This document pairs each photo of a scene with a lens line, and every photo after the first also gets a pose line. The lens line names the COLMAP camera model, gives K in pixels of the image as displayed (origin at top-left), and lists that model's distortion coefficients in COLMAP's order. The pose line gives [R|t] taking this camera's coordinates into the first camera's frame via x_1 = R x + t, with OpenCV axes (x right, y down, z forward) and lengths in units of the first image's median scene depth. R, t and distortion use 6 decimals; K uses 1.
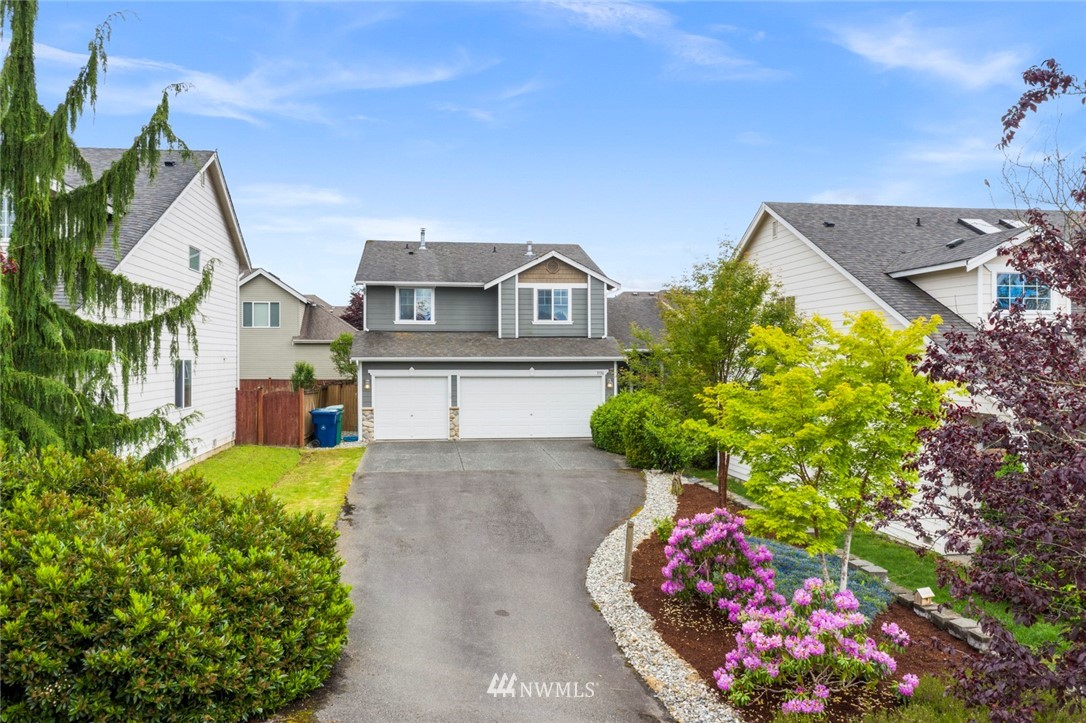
lens RADIAL K [[852.1, 0, 543.0], [0, 852.1, 361.5], [0, 0, 1]] dist [-0.043615, -0.002177]
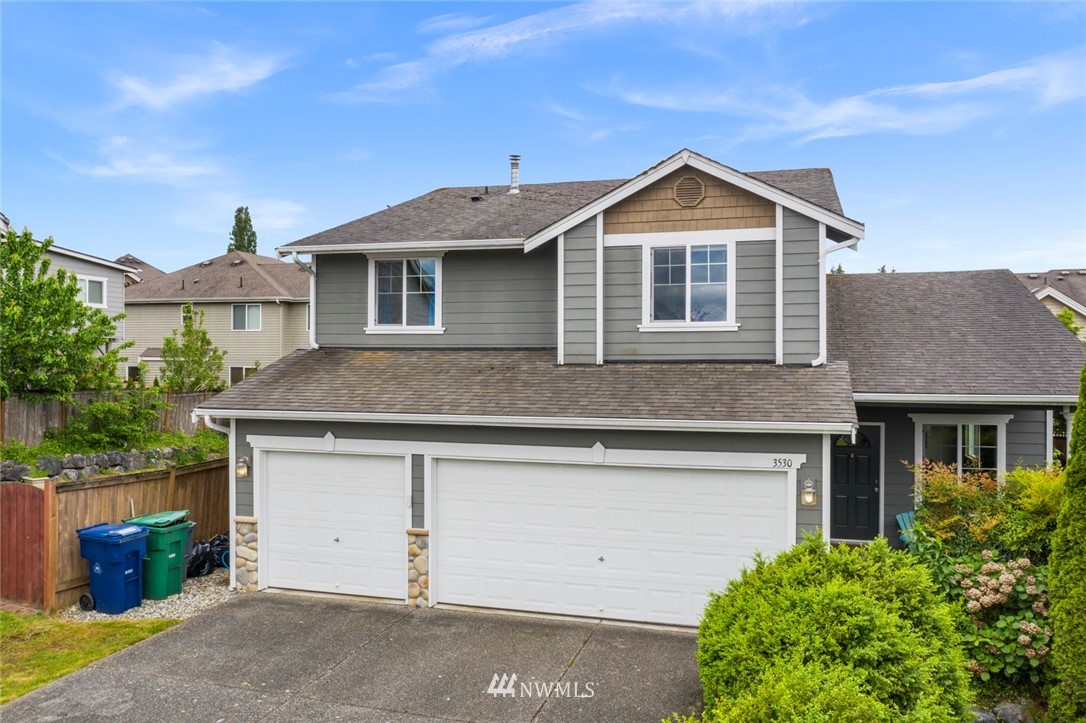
lens RADIAL K [[852.1, 0, 543.0], [0, 852.1, 361.5], [0, 0, 1]] dist [-0.043615, -0.002177]
pose [[0.908586, 0.004857, -0.417670, 0.121027], [-0.006088, 0.999980, -0.001614, -0.028035], [0.417653, 0.004009, 0.908598, 0.602494]]
